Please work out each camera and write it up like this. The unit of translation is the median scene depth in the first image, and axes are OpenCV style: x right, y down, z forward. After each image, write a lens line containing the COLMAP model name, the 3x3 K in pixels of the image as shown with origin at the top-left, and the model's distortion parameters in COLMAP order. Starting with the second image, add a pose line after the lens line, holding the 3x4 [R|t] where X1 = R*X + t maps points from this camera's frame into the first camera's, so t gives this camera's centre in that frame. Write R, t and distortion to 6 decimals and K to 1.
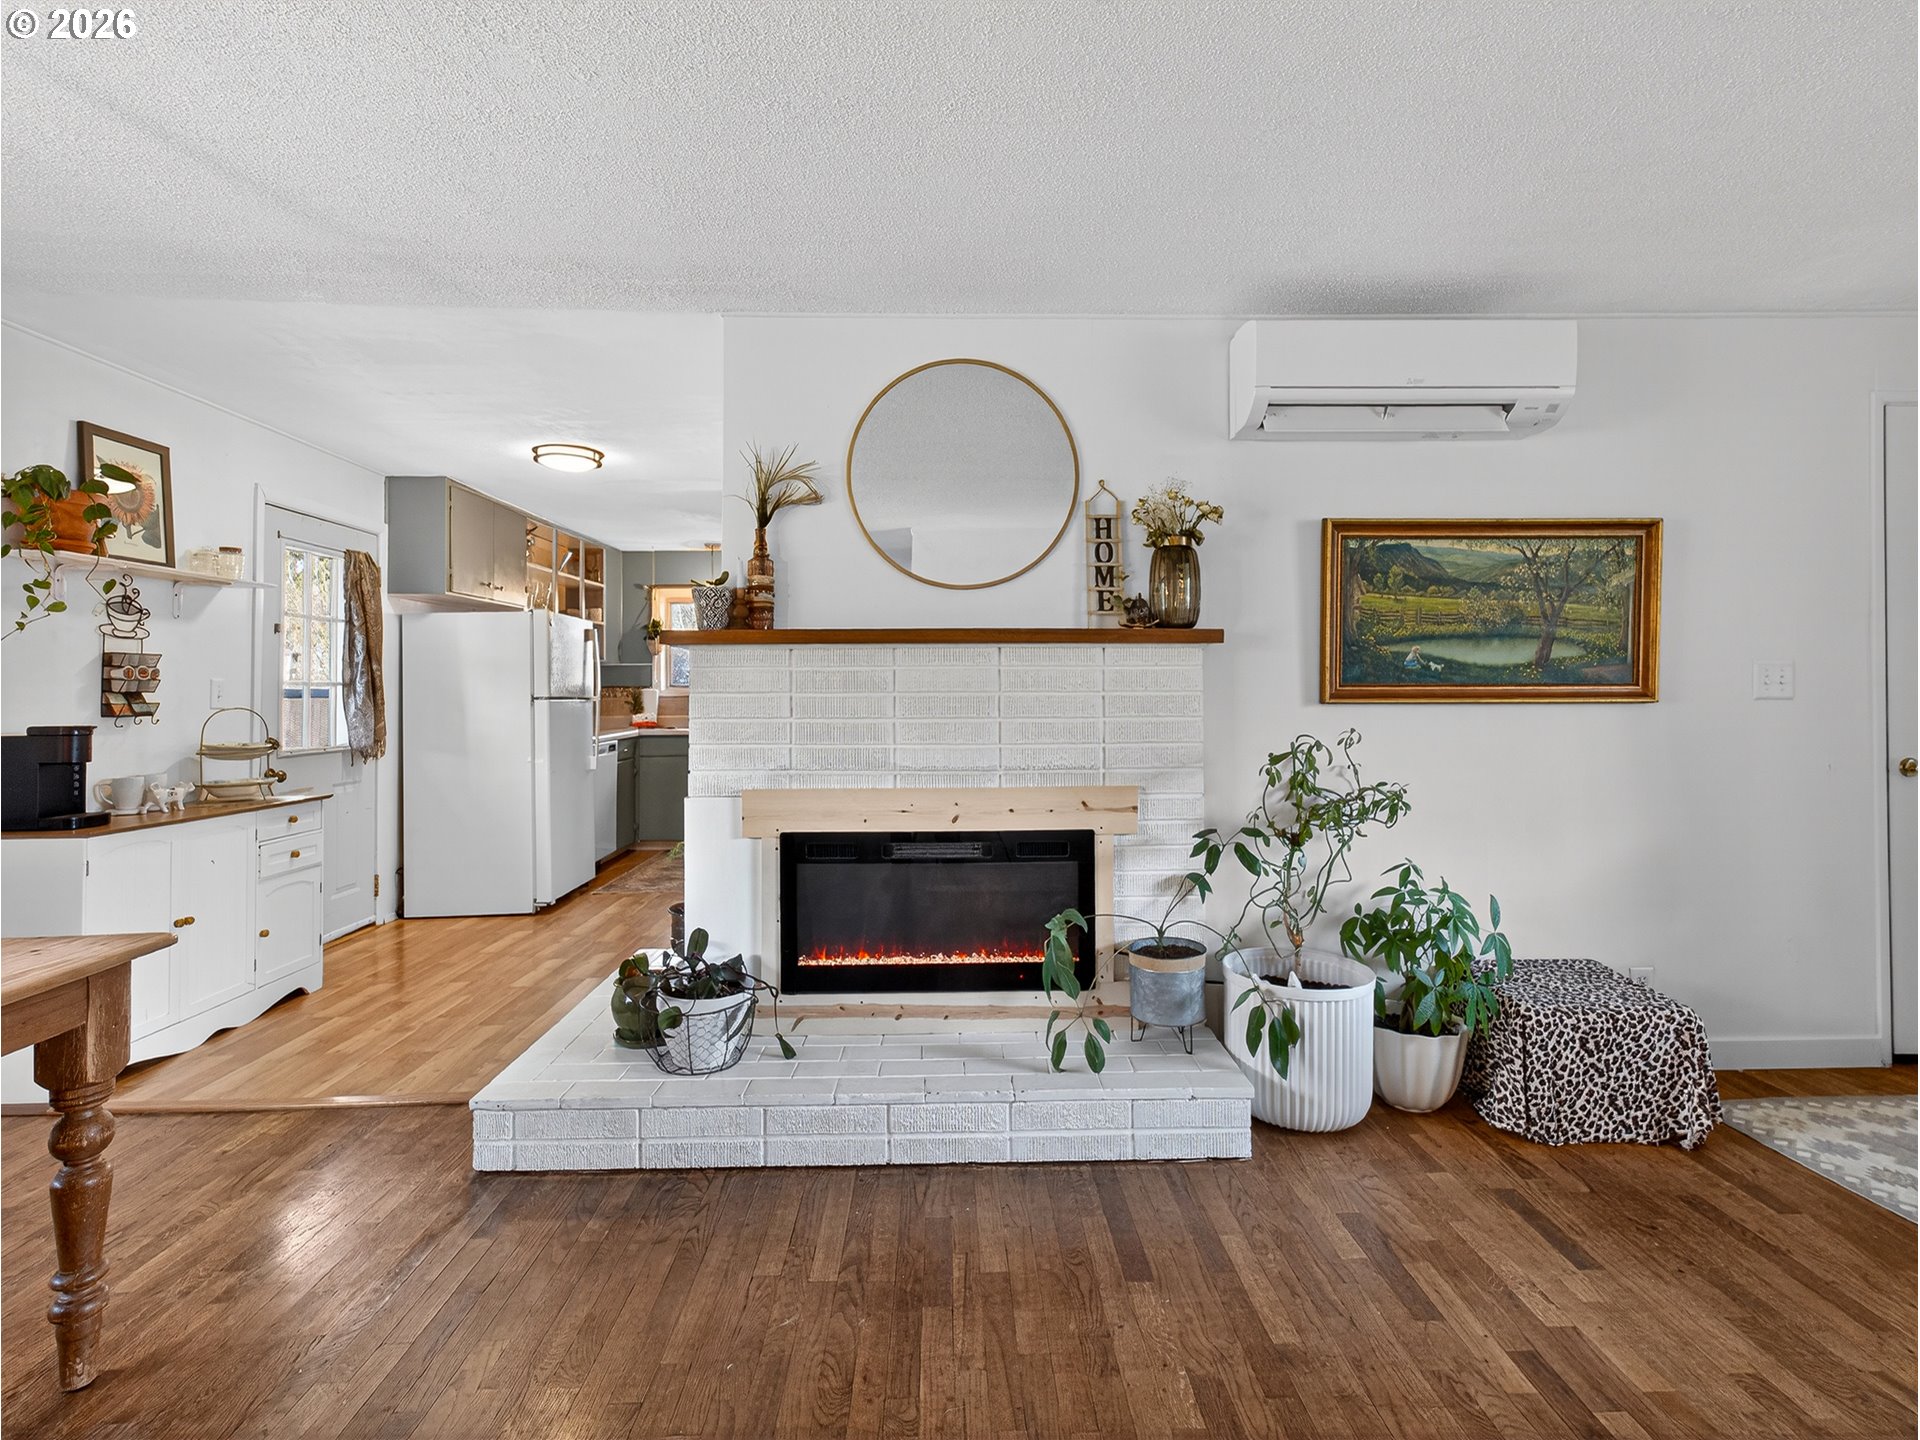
lens RADIAL K [[939.4, 0, 984.5], [0, 939.4, 678.9], [0, 0, 1]] dist [0.015788, -0.000224]
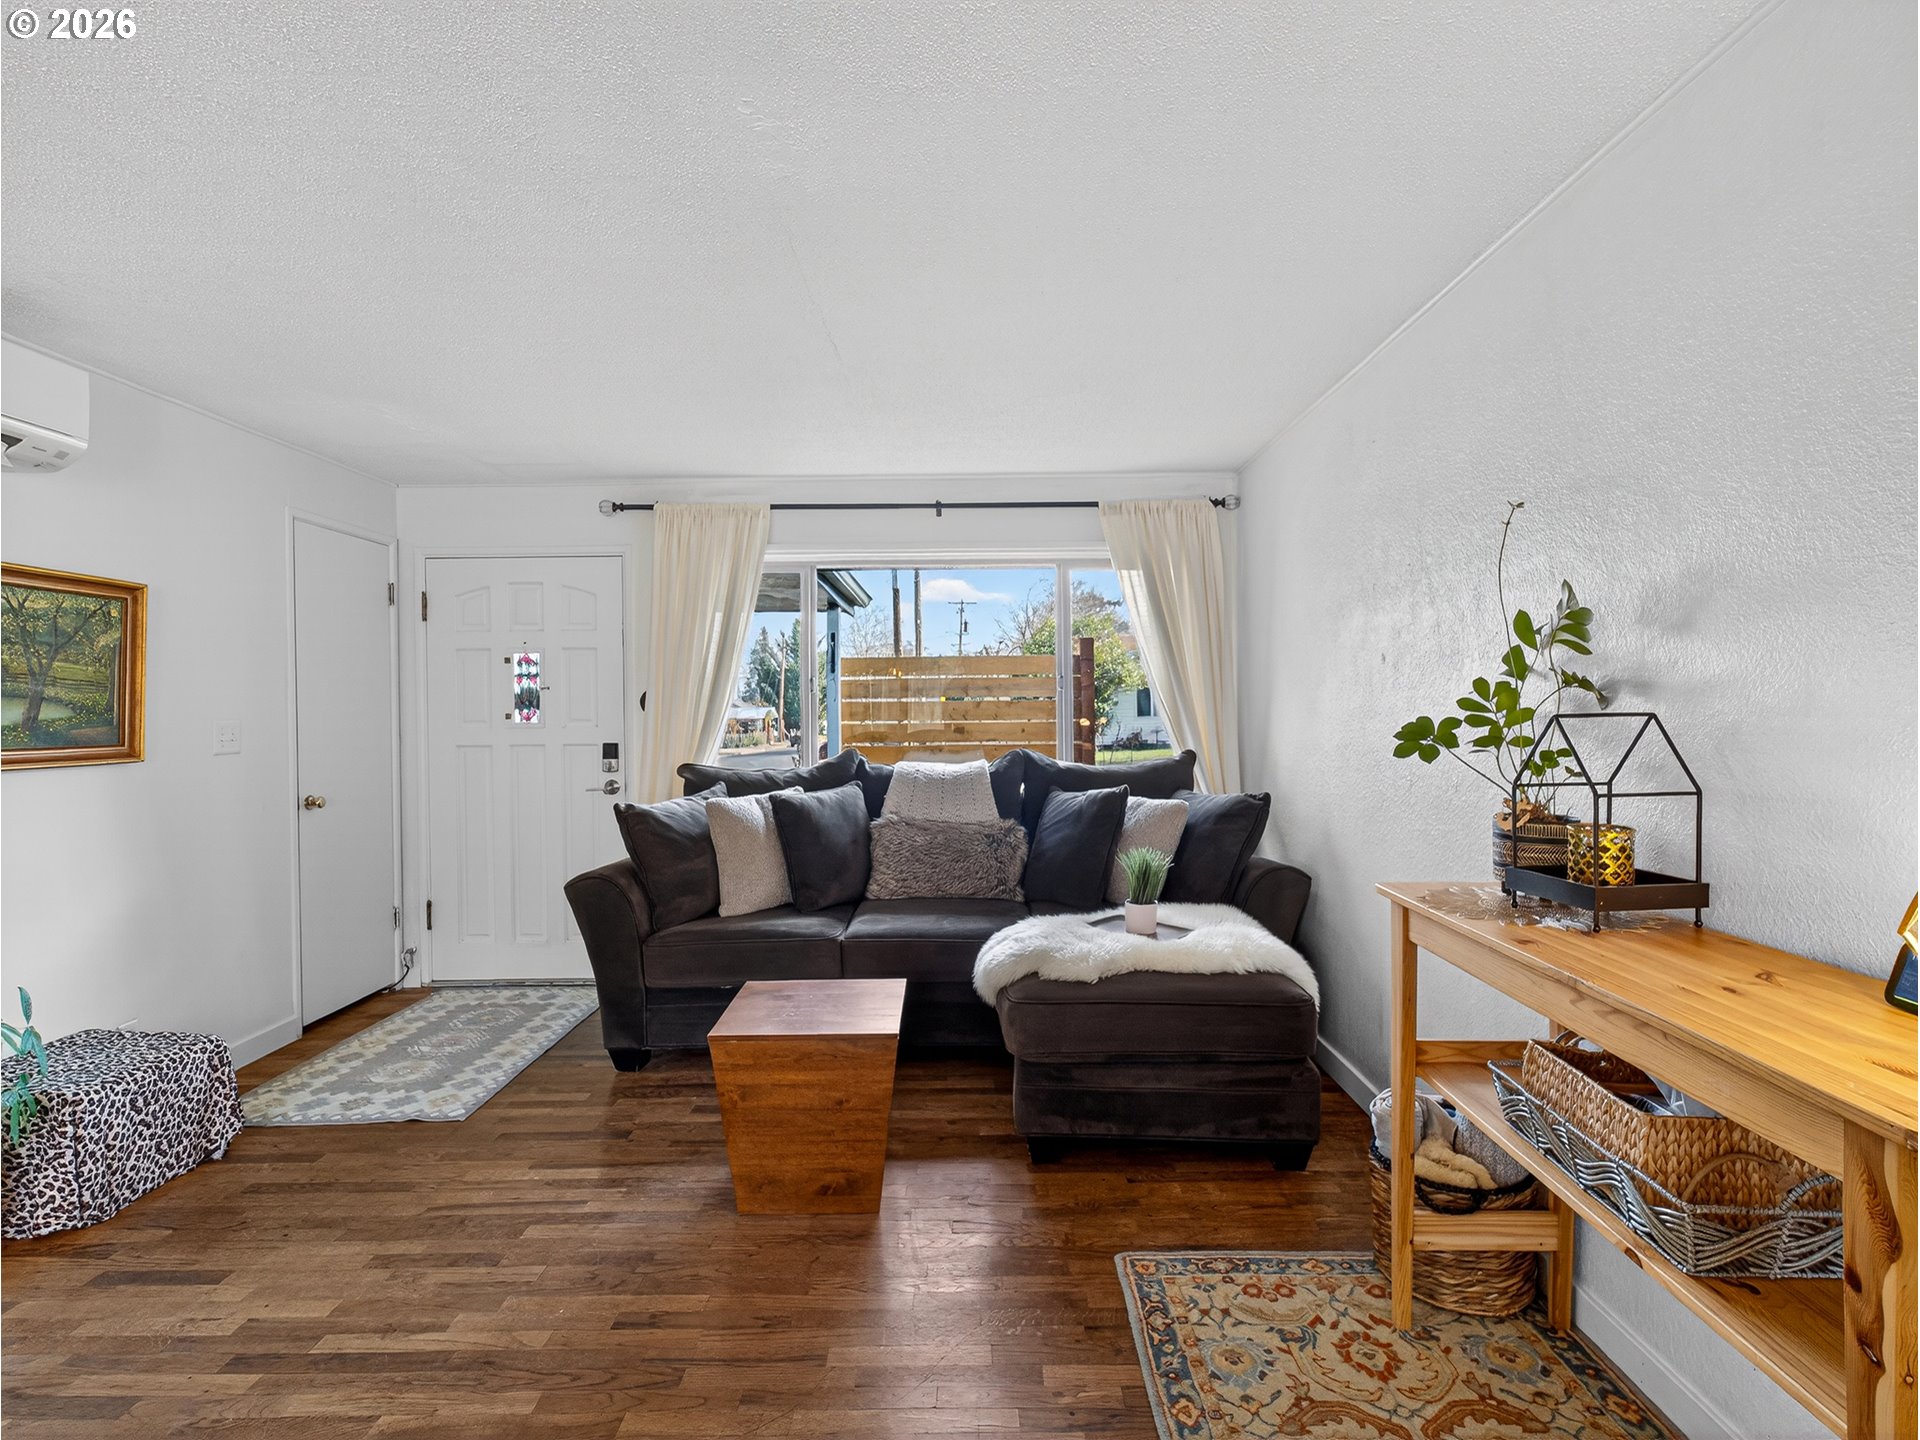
lens RADIAL K [[939.4, 0, 965.9], [0, 939.4, 720.9], [0, 0, 1]] dist [0.015788, -0.000224]
pose [[0.044832, -0.002135, 0.998992, -0.346496], [-0.004623, 0.999987, 0.002345, -0.032342], [-0.998984, -0.004724, 0.044822, 0.064790]]
